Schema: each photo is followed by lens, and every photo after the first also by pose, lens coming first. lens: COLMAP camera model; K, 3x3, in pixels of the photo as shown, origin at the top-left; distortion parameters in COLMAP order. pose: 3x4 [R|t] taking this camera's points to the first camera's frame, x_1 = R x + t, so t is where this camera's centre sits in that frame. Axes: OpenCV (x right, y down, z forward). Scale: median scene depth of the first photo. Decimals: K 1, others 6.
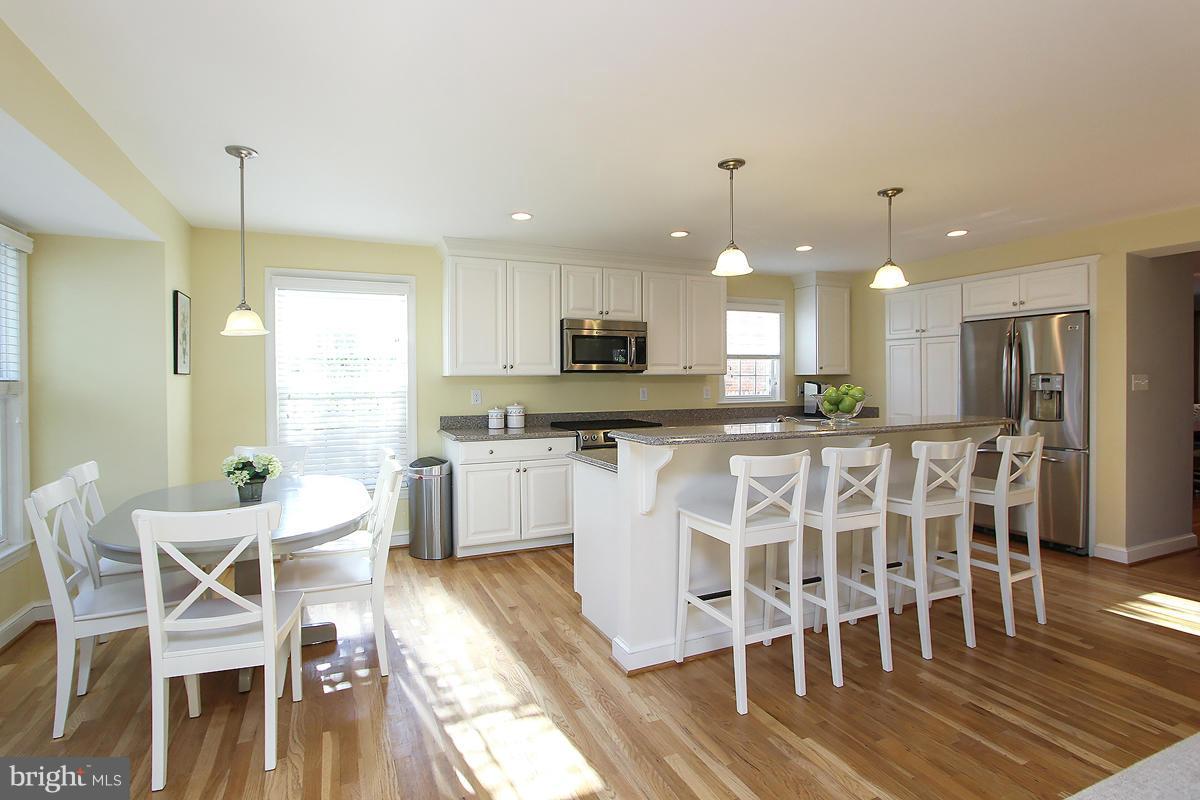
lens RADIAL K [[575.6, 0, 572.4], [0, 575.6, 378.8], [0, 0, 1]] dist [-0.000617, 0.000055]
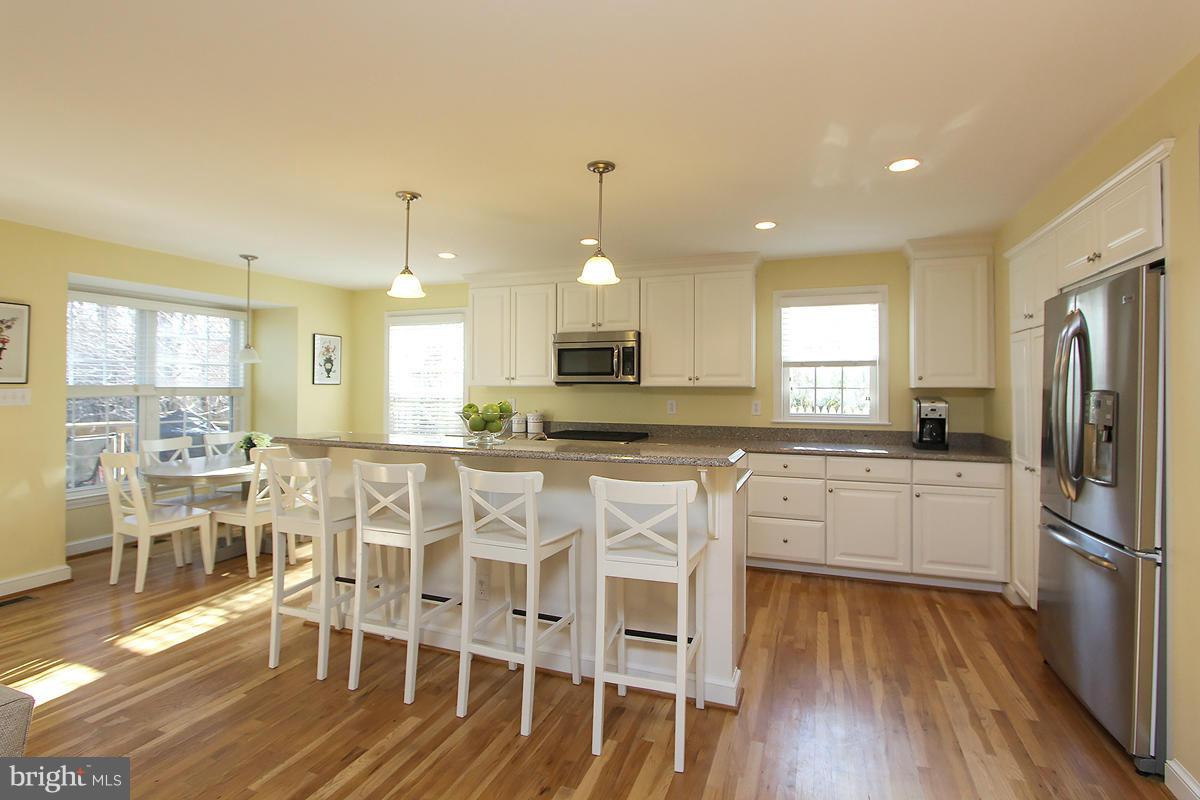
lens RADIAL K [[567.2, 0, 602.7], [0, 567.2, 384.1], [0, 0, 1]] dist [-0.006961, -0.000485]
pose [[0.718748, 0.004559, -0.695256, 0.774997], [-0.008162, 0.999965, -0.001880, -0.009000], [0.695223, 0.007026, 0.718760, 0.299209]]
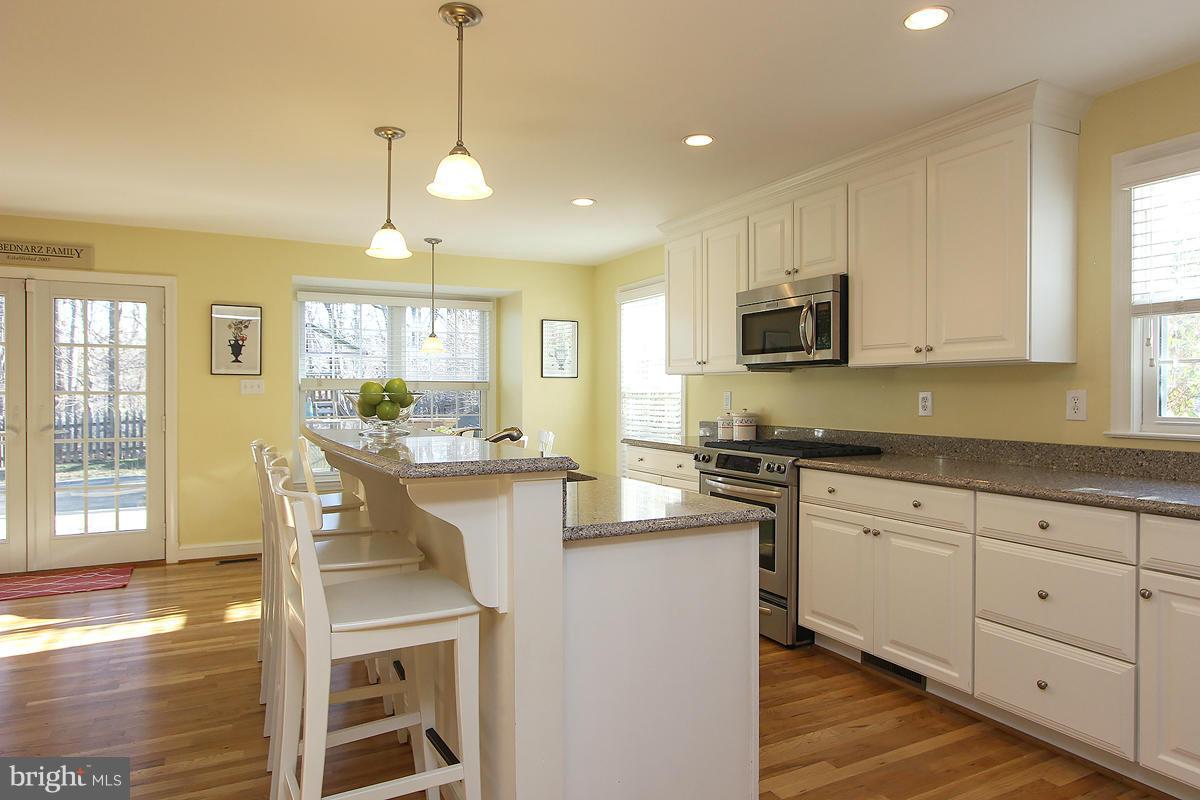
lens RADIAL K [[725.7, 0, 605.3], [0, 725.7, 401.0], [0, 0, 1]] dist [-0.001608, 0.000148]
pose [[0.077117, 0.018382, -0.996853, 0.858963], [-0.001523, 0.999831, 0.018319, 0.014122], [0.997021, 0.000105, 0.077132, 0.751887]]
